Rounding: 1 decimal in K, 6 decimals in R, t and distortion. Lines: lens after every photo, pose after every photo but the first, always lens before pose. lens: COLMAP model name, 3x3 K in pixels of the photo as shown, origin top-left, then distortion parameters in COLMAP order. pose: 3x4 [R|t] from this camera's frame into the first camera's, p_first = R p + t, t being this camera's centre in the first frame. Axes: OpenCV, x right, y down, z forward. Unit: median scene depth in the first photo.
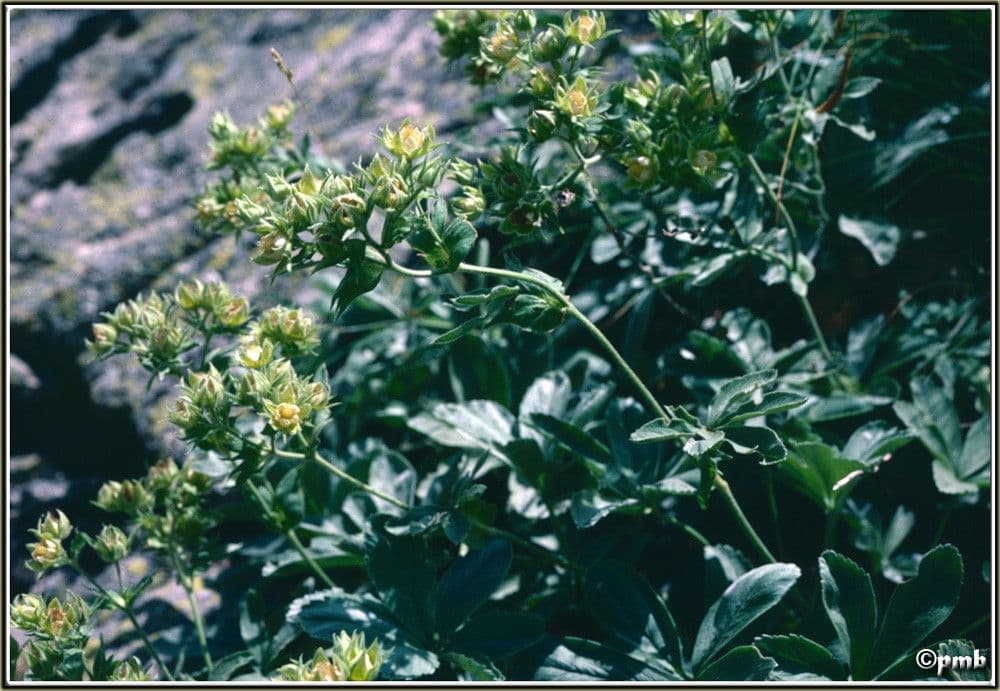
lens RADIAL K [[1776.8, 0, 499.2], [0, 1776.8, 343.2], [0, 0, 1]] dist [-0.103105, 0.000000]
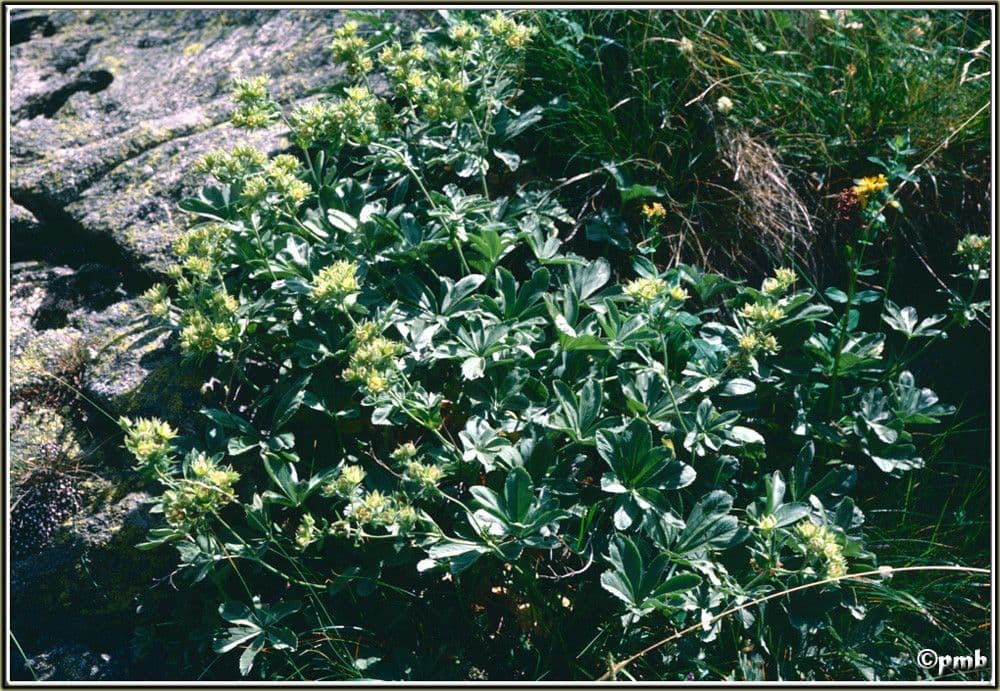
lens RADIAL K [[1776.8, 0, 500.0], [0, 1776.8, 346.7], [0, 0, 1]] dist [-0.103105, 0.000000]
pose [[0.956876, 0.057657, 0.284718, -0.344564], [-0.049177, 0.998110, -0.036847, 0.211138], [-0.286304, 0.021257, 0.957903, -0.933308]]
